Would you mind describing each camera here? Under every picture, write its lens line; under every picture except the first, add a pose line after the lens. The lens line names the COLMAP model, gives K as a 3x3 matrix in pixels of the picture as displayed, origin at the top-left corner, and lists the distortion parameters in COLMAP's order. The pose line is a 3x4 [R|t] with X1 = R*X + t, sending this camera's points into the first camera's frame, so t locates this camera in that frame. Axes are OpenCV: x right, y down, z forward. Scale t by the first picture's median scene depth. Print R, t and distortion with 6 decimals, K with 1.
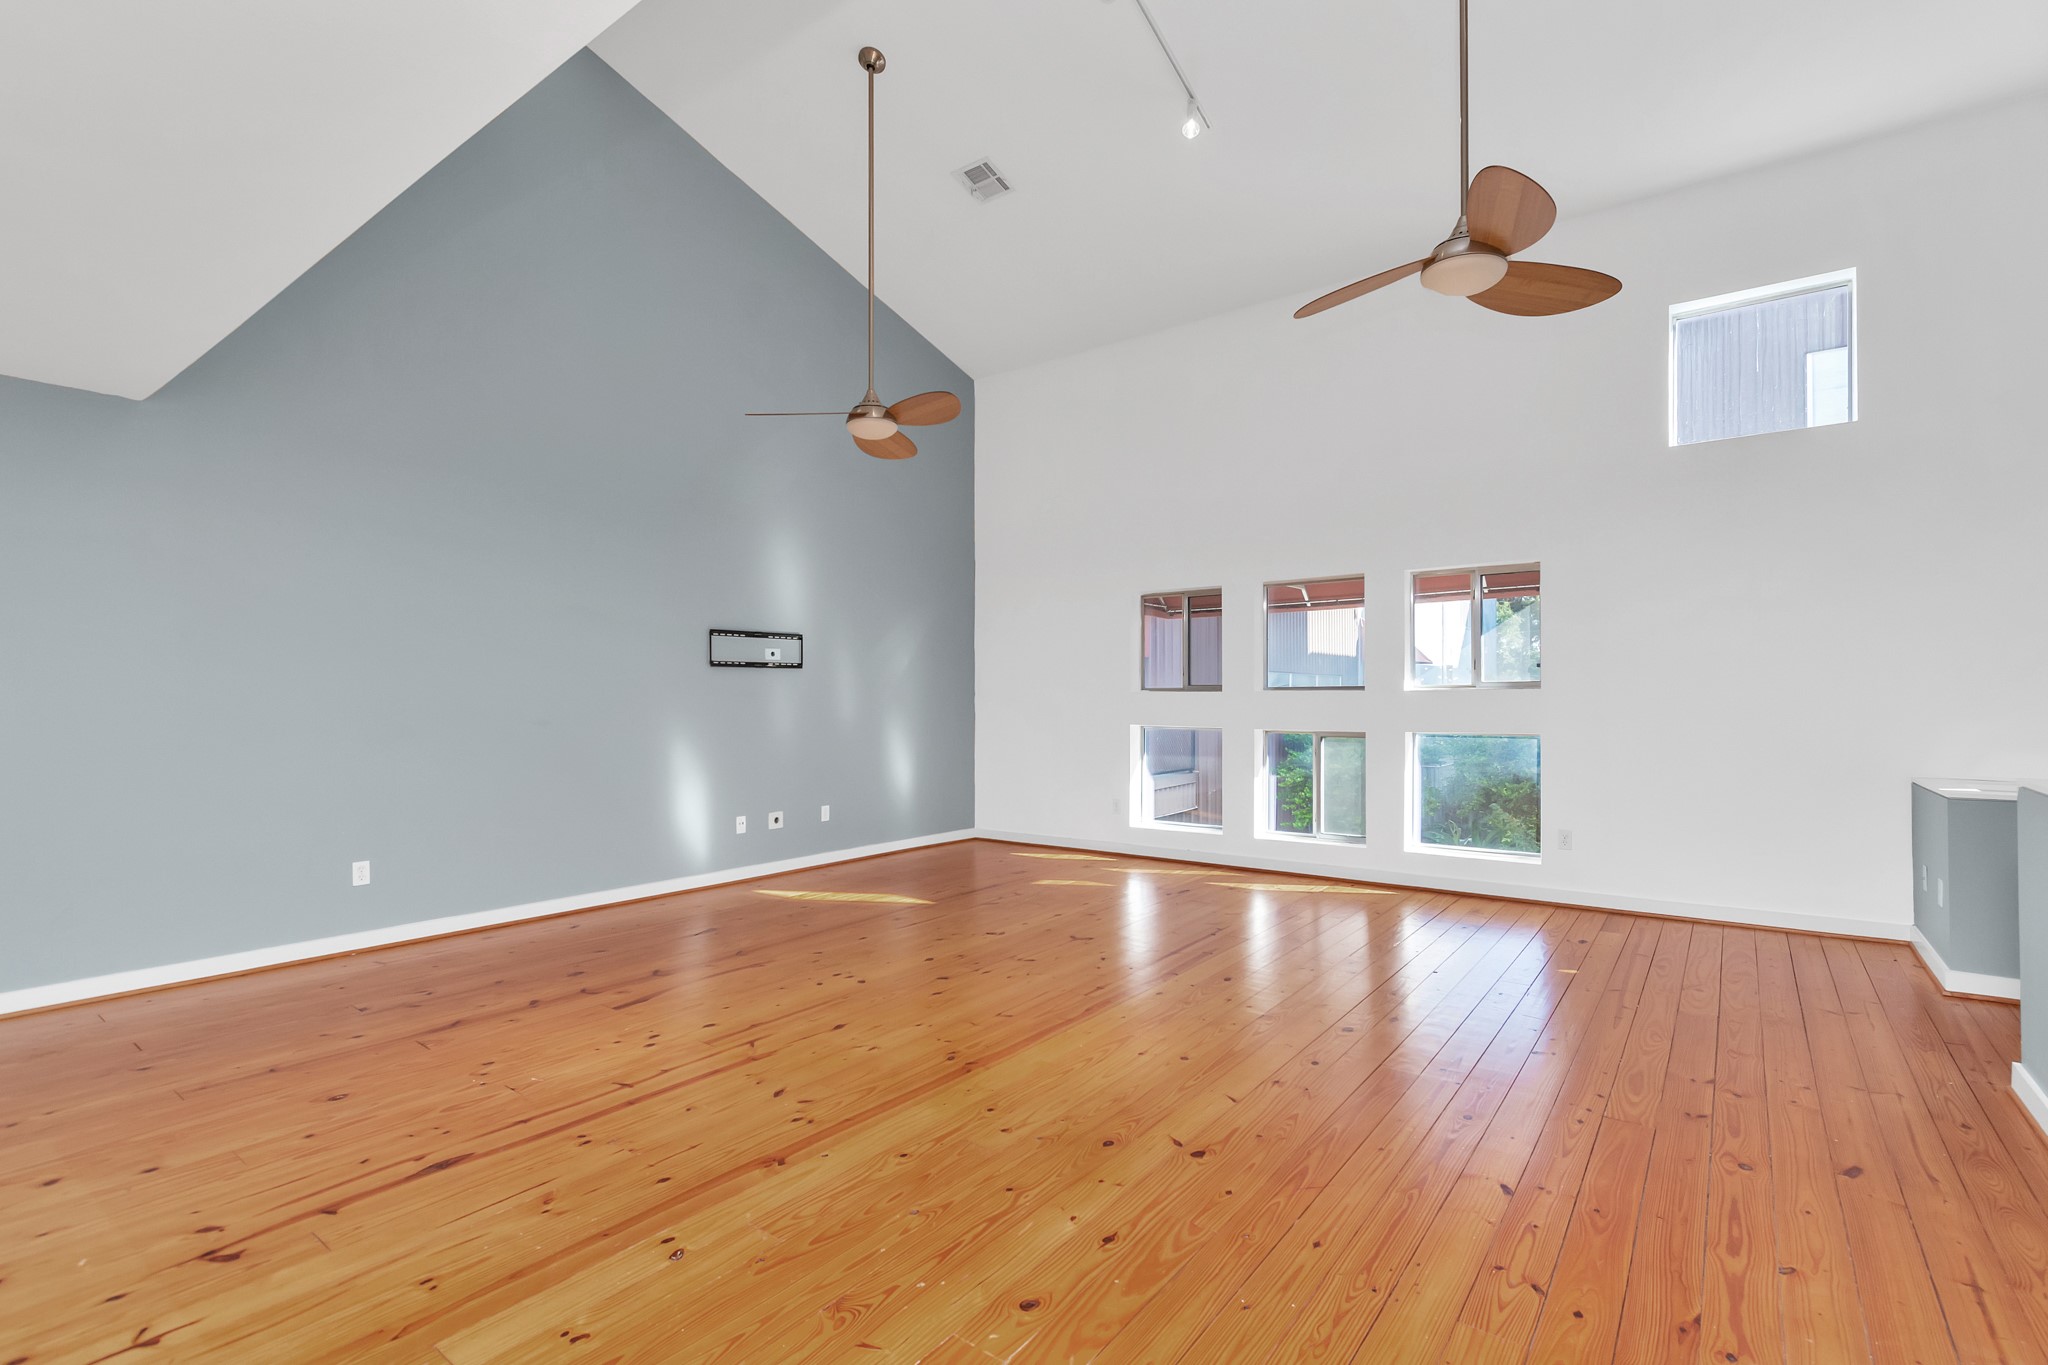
lens RADIAL K [[927.8, 0, 1030.1], [0, 927.8, 688.7], [0, 0, 1]] dist [0.003814, 0.000283]
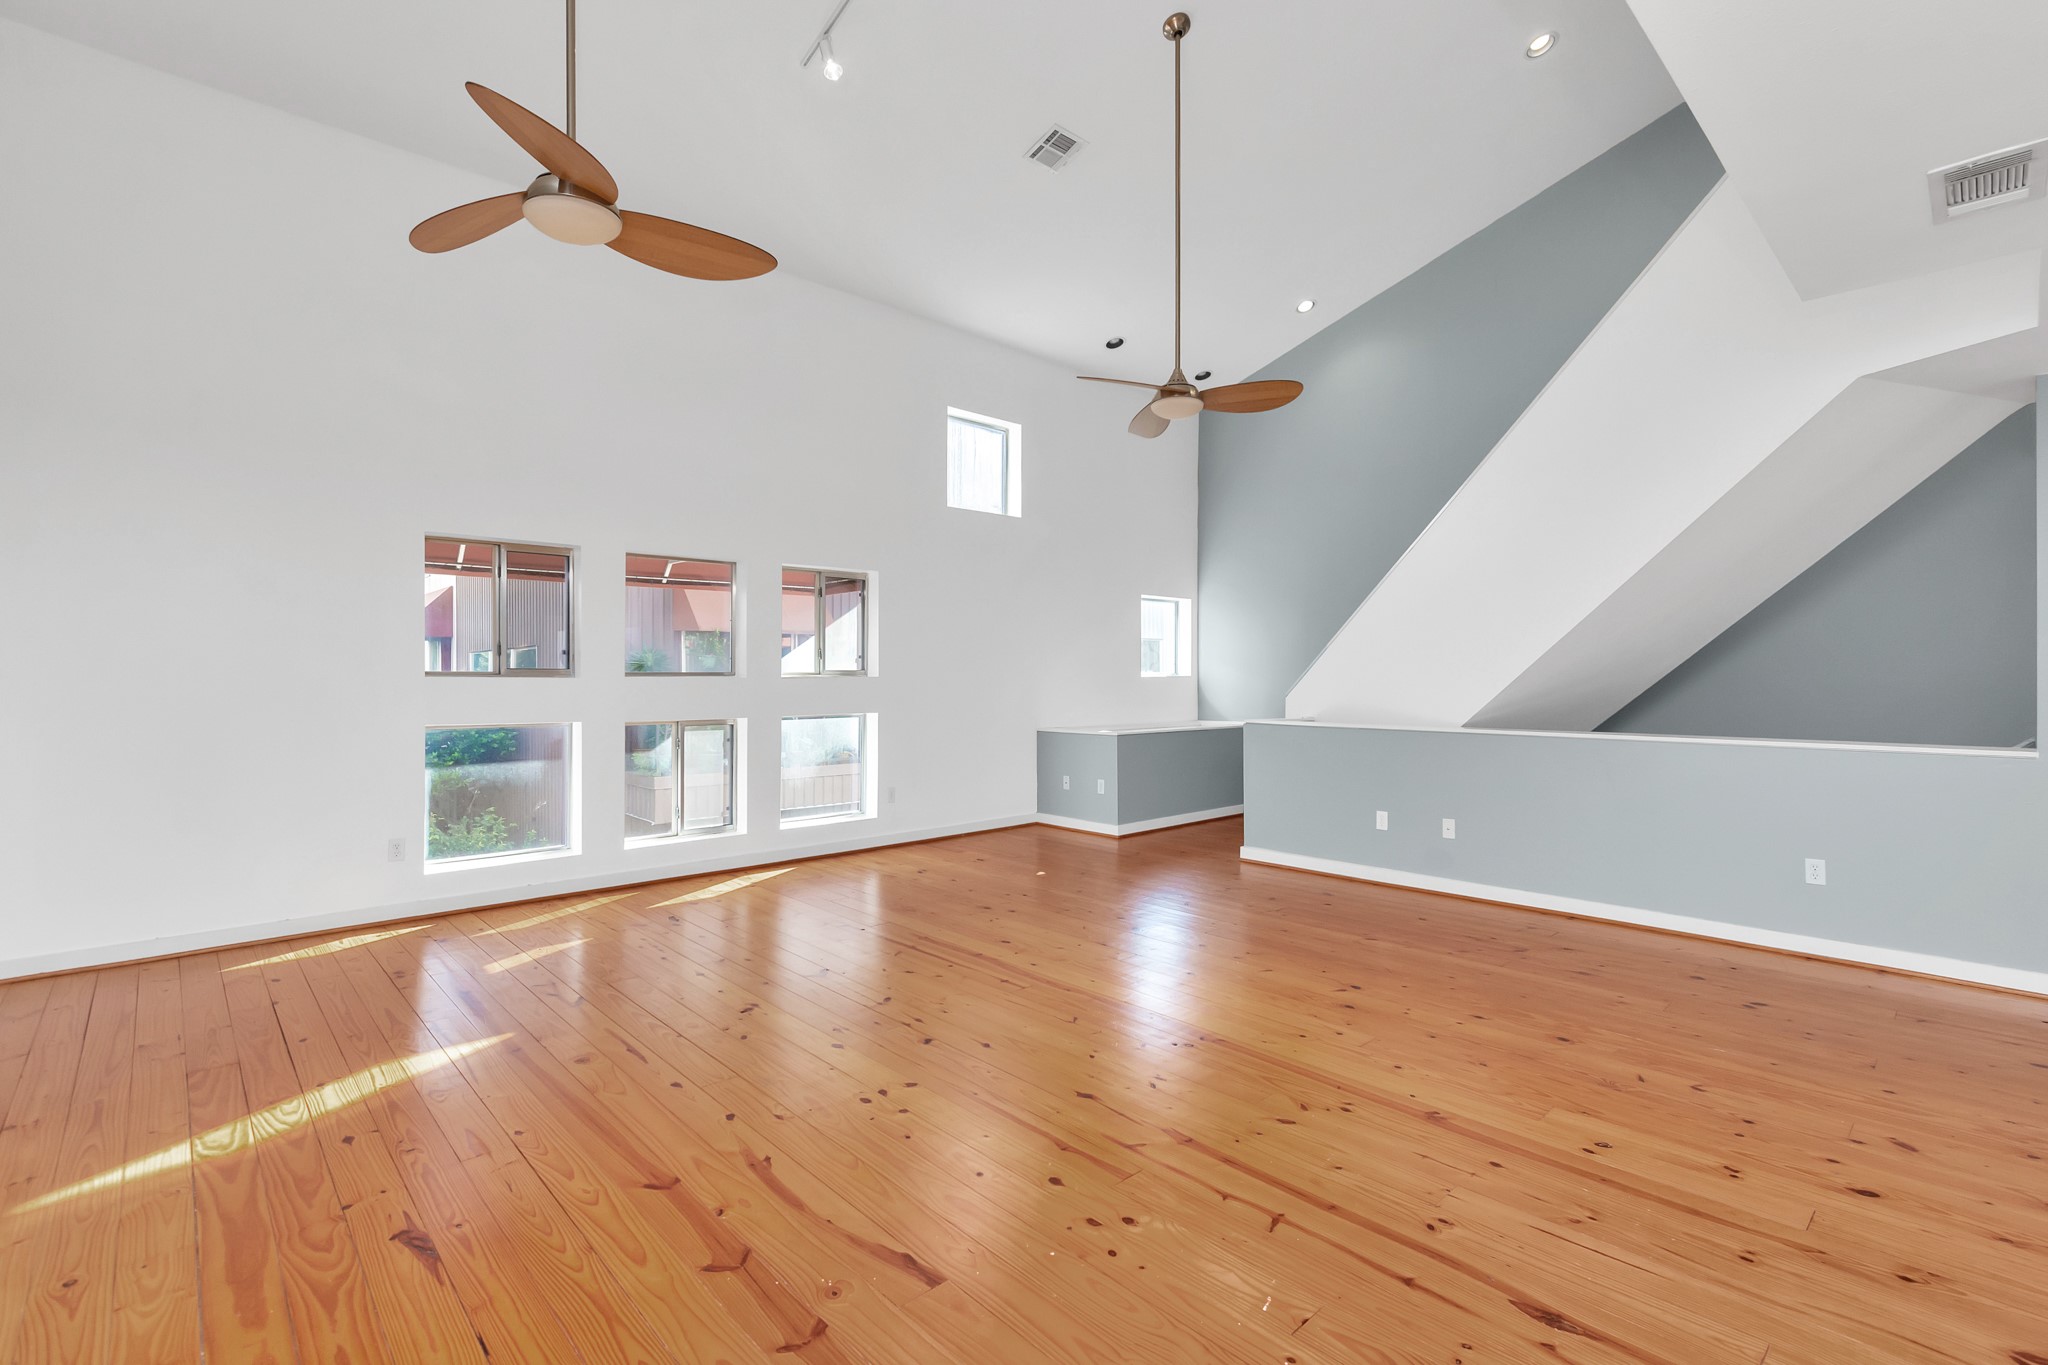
lens RADIAL K [[933.1, 0, 1051.0], [0, 933.1, 678.9], [0, 0, 1]] dist [0.001875, 0.000005]
pose [[0.163428, -0.000231, 0.986555, -0.912897], [-0.008318, 0.999964, 0.001612, -0.000233], [-0.986520, -0.008469, 0.163420, 0.811414]]
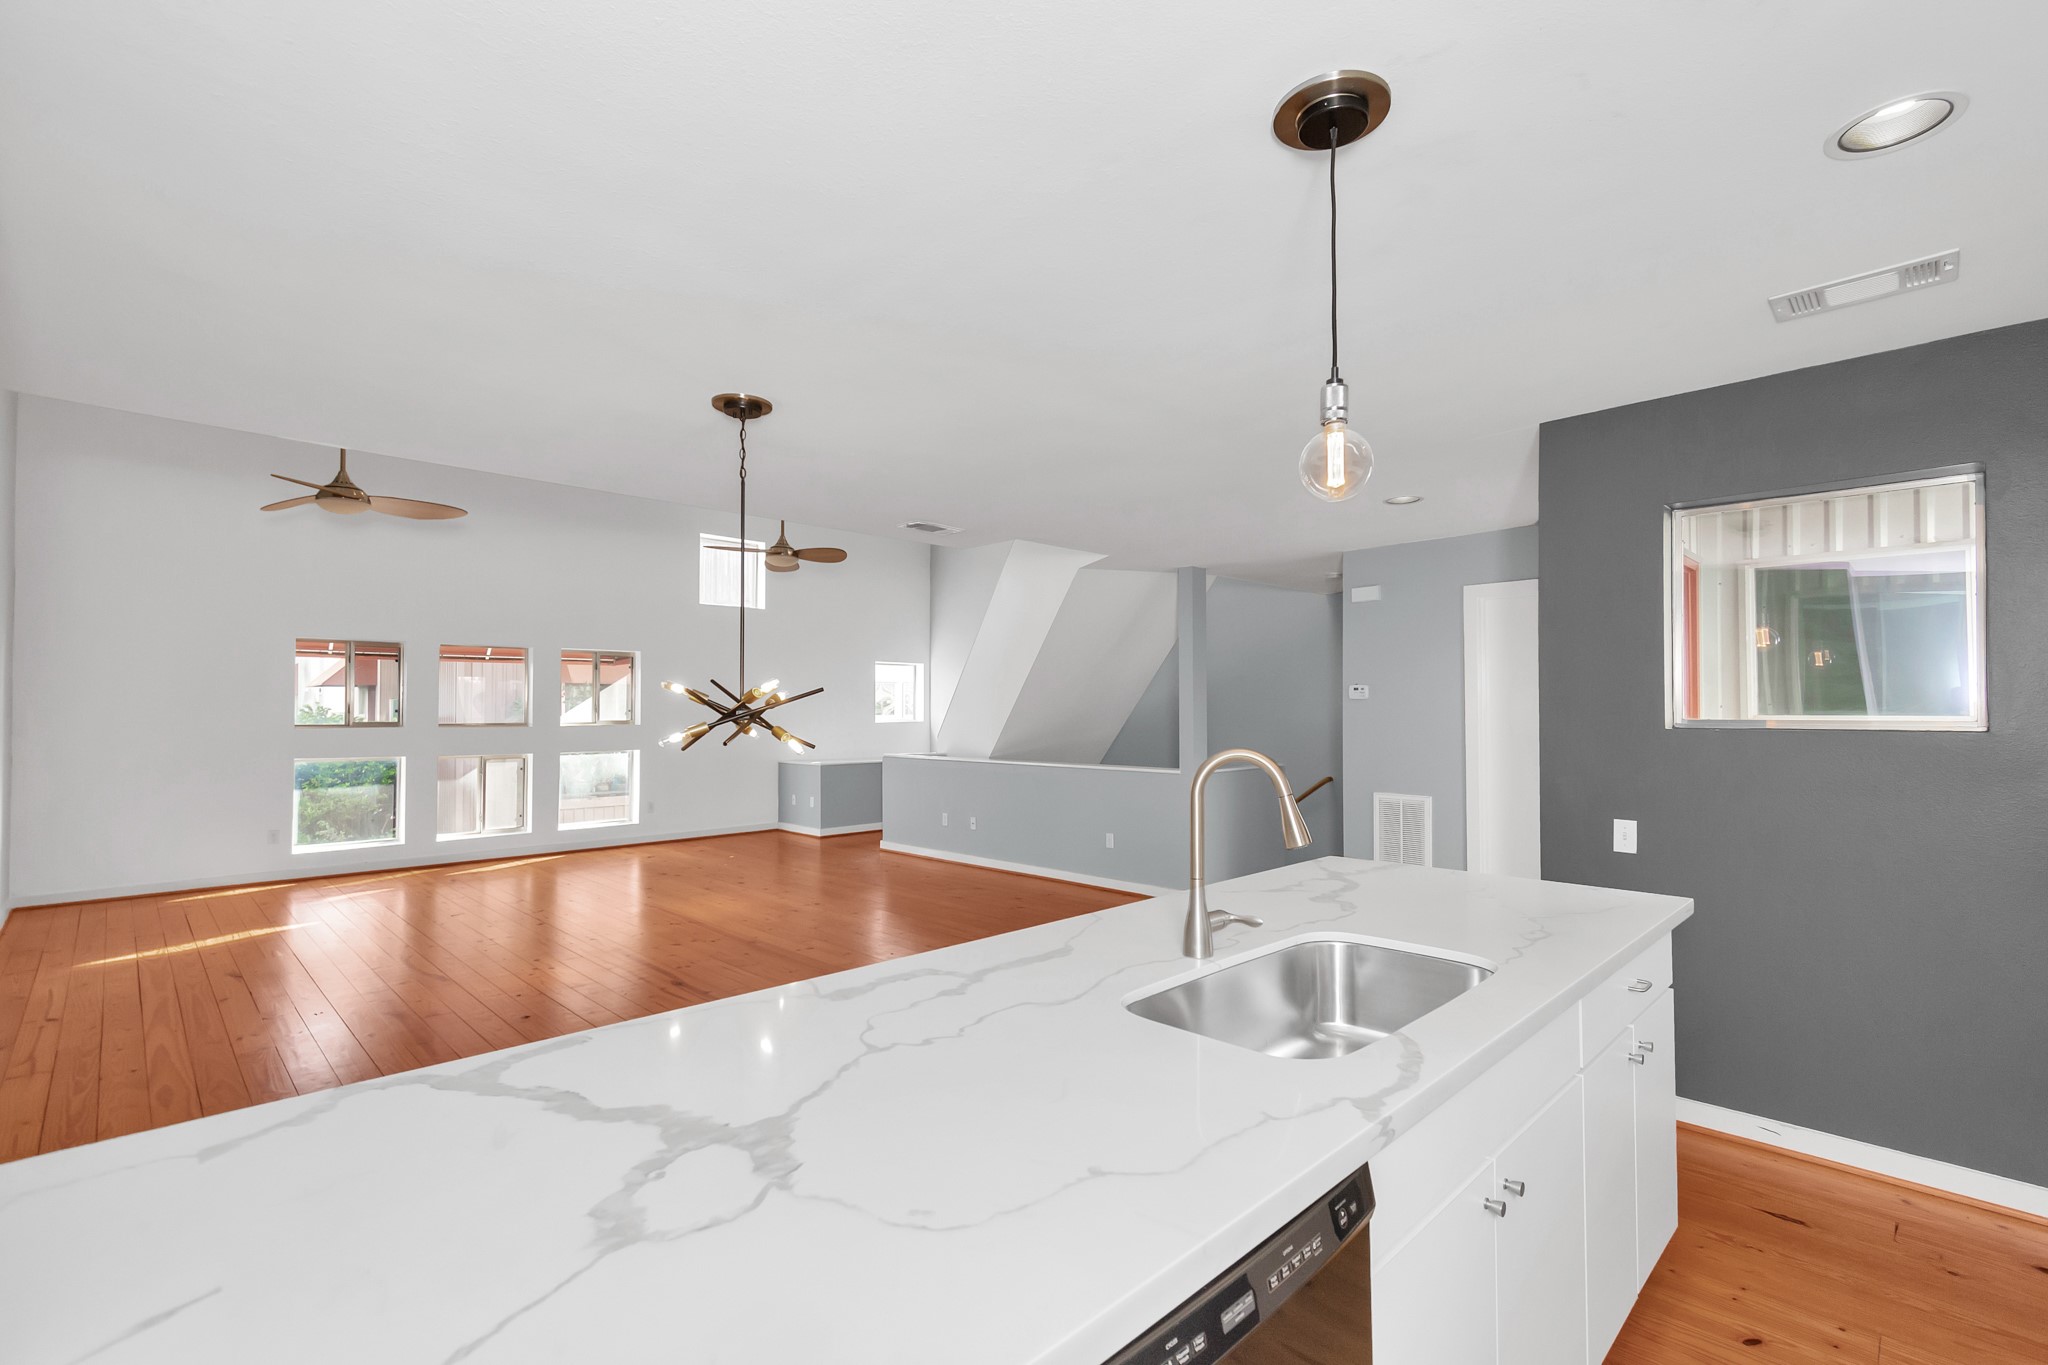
lens RADIAL K [[920.5, 0, 1056.9], [0, 920.5, 692.7], [0, 0, 1]] dist [0.000971, -0.000143]
pose [[0.127499, 0.023941, 0.991550, -1.556819], [-0.007503, 0.999703, -0.023173, -0.036068], [-0.991810, -0.004485, 0.127641, -0.018390]]
